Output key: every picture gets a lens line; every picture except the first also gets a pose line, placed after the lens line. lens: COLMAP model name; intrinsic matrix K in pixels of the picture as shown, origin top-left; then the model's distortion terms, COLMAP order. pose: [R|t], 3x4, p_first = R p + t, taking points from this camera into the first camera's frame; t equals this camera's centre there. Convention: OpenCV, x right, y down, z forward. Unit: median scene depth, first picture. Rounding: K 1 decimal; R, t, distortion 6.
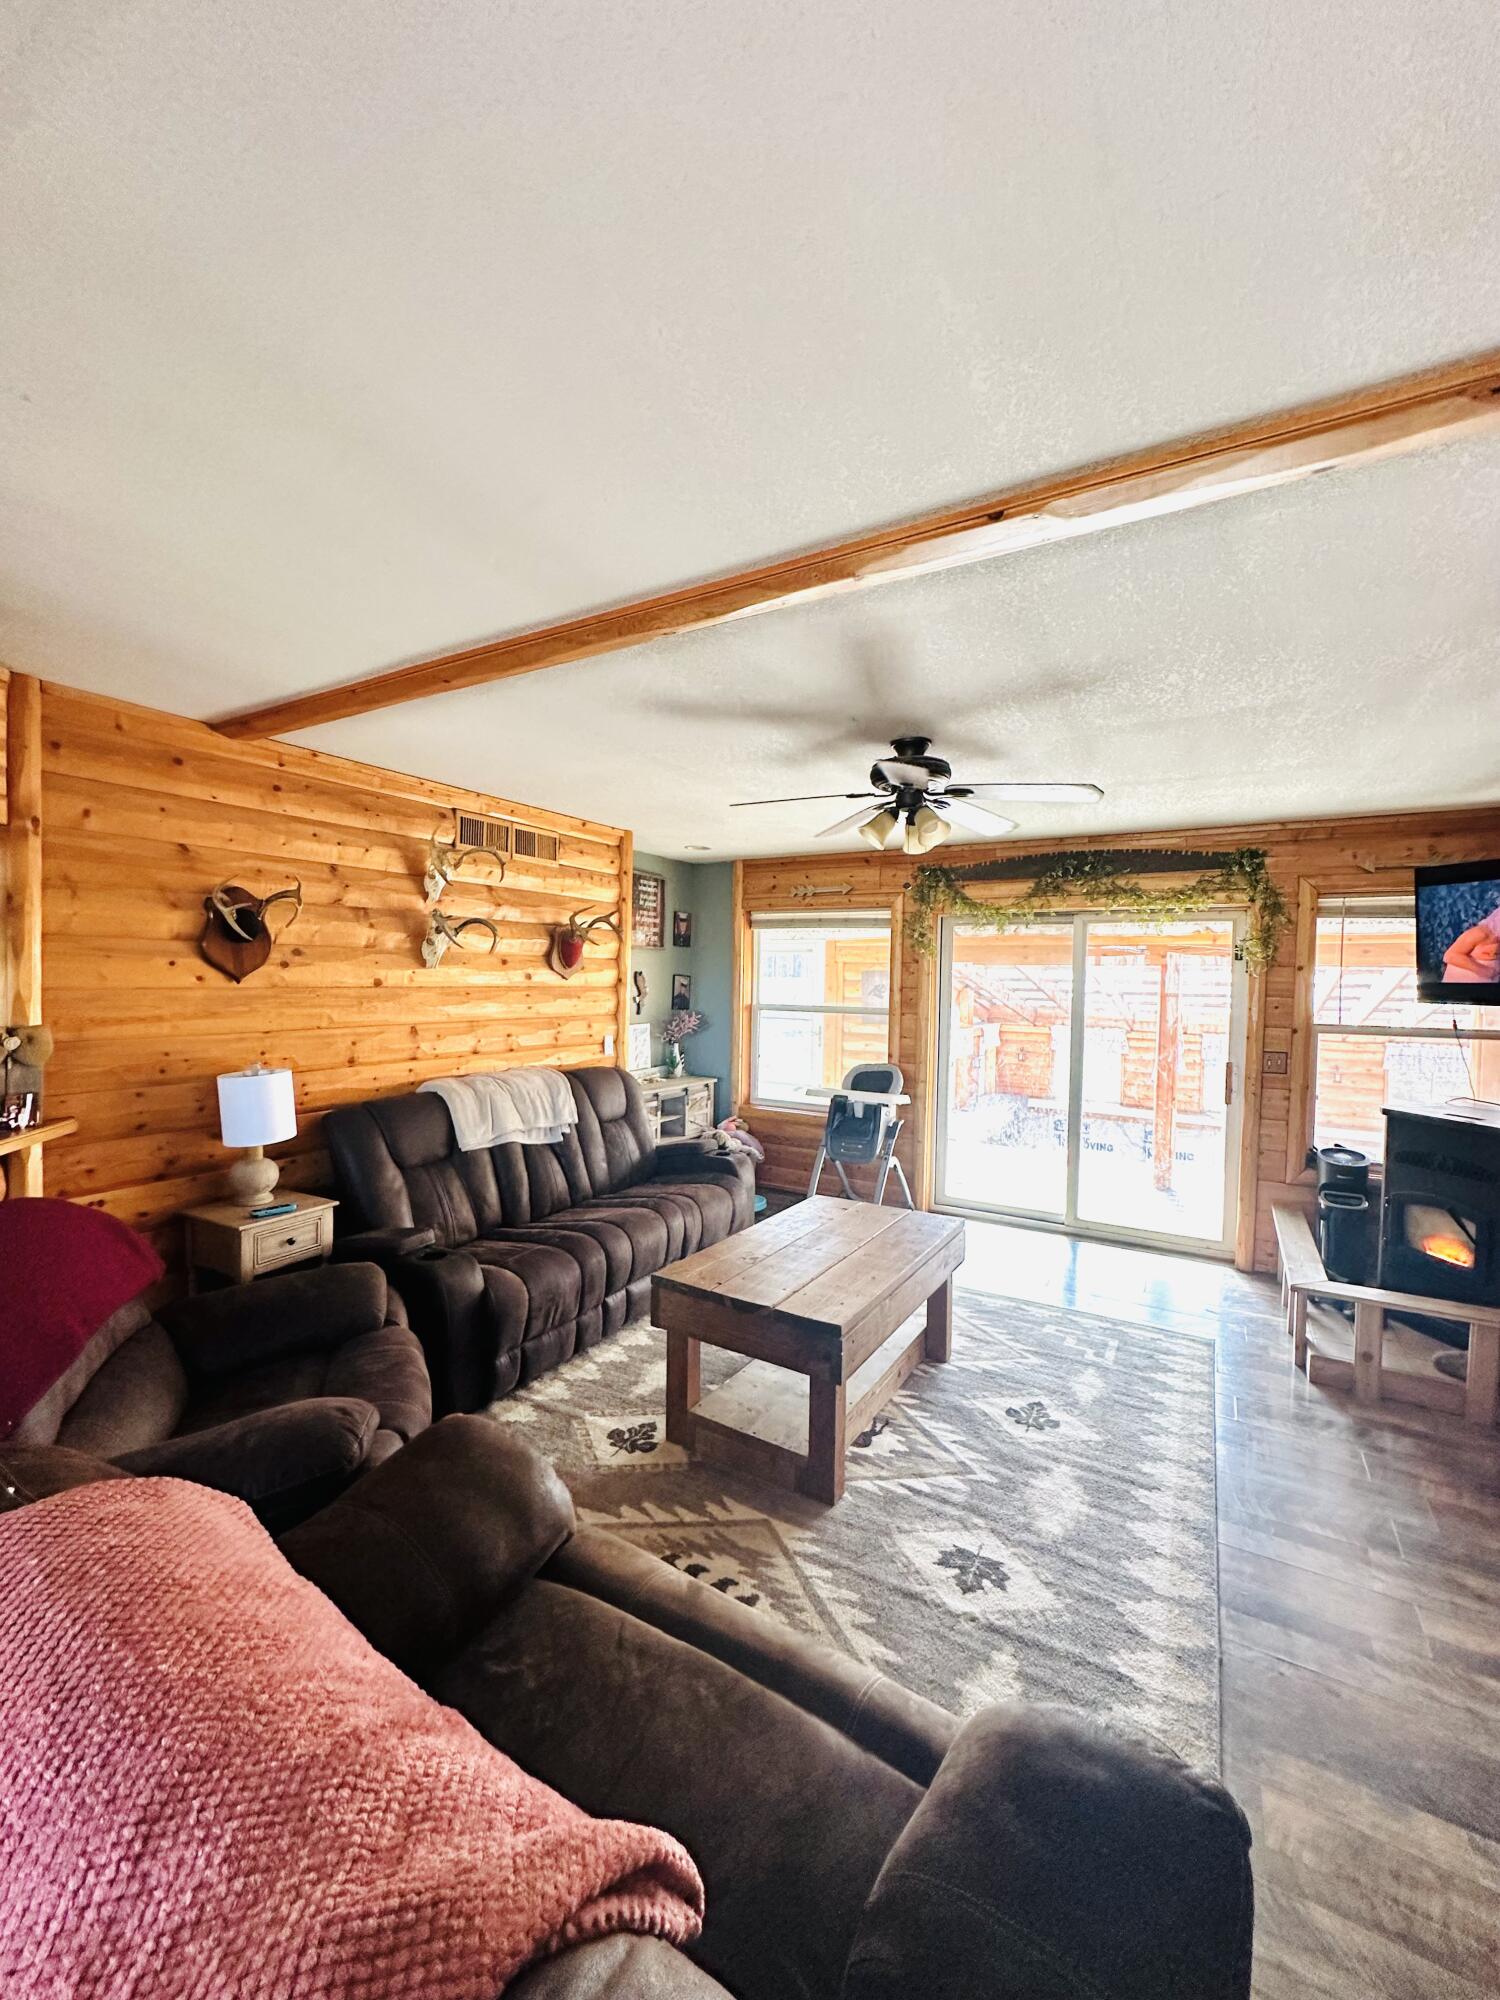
lens RADIAL K [[796.7, 0, 752.5], [0, 796.7, 1008.8], [0, 0, 1]] dist [-0.002041, 0.001052]
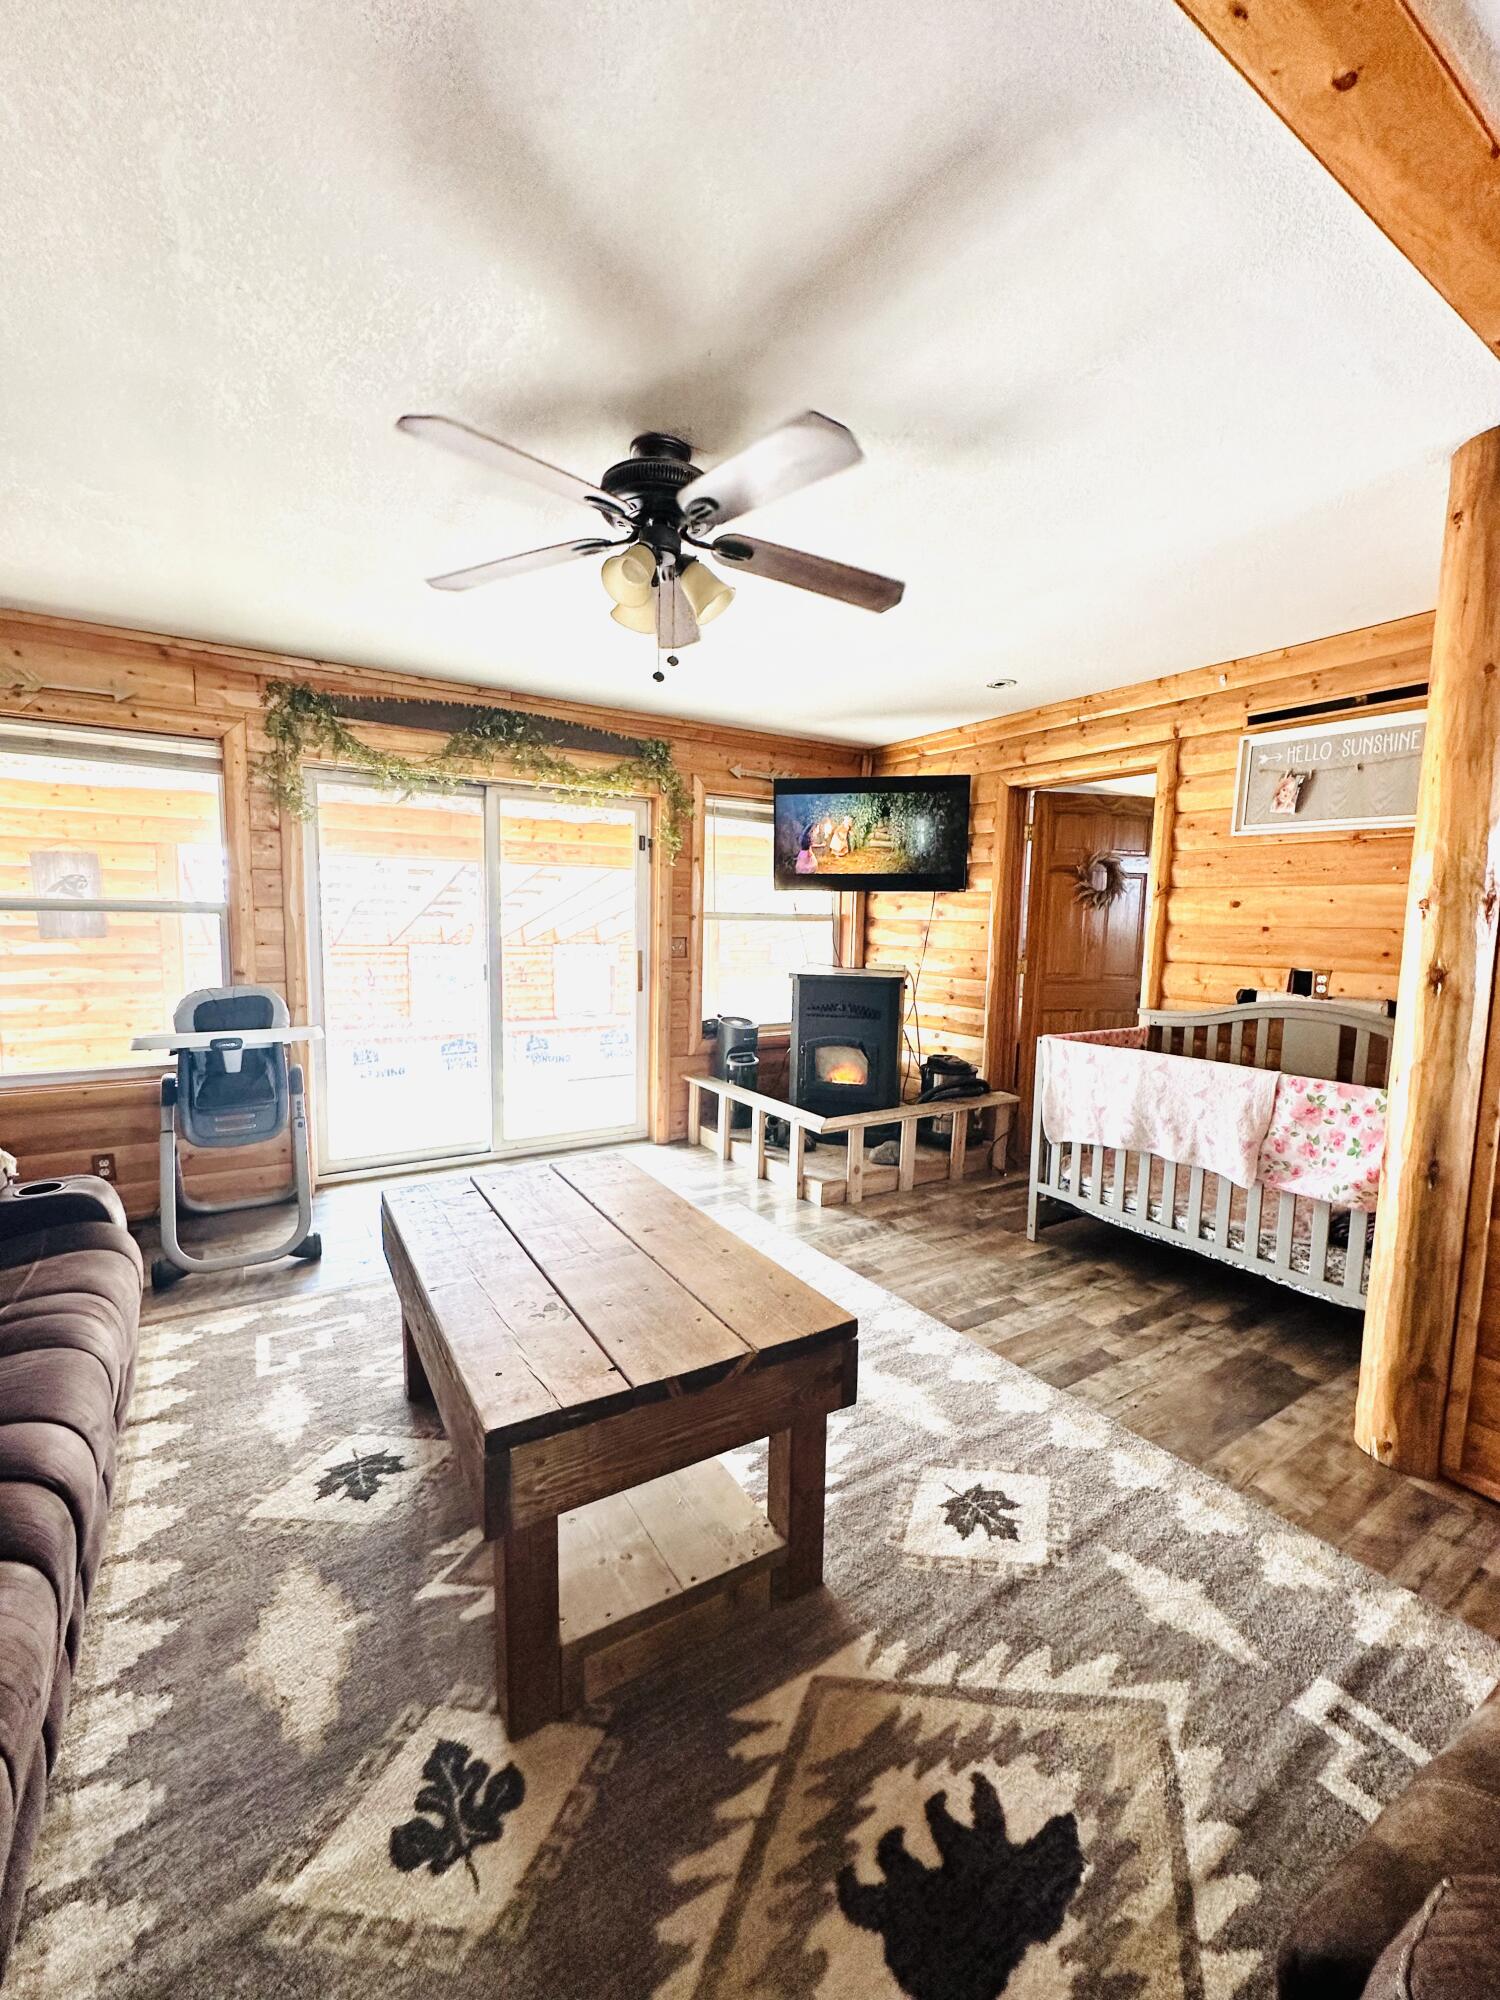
lens RADIAL K [[796.7, 0, 751.8], [0, 796.7, 998.1], [0, 0, 1]] dist [-0.002041, 0.001052]
pose [[0.459966, -0.099647, 0.882327, -0.266521], [0.028743, 0.994833, 0.097369, 0.034420], [-0.887471, -0.019426, 0.460454, 0.420335]]
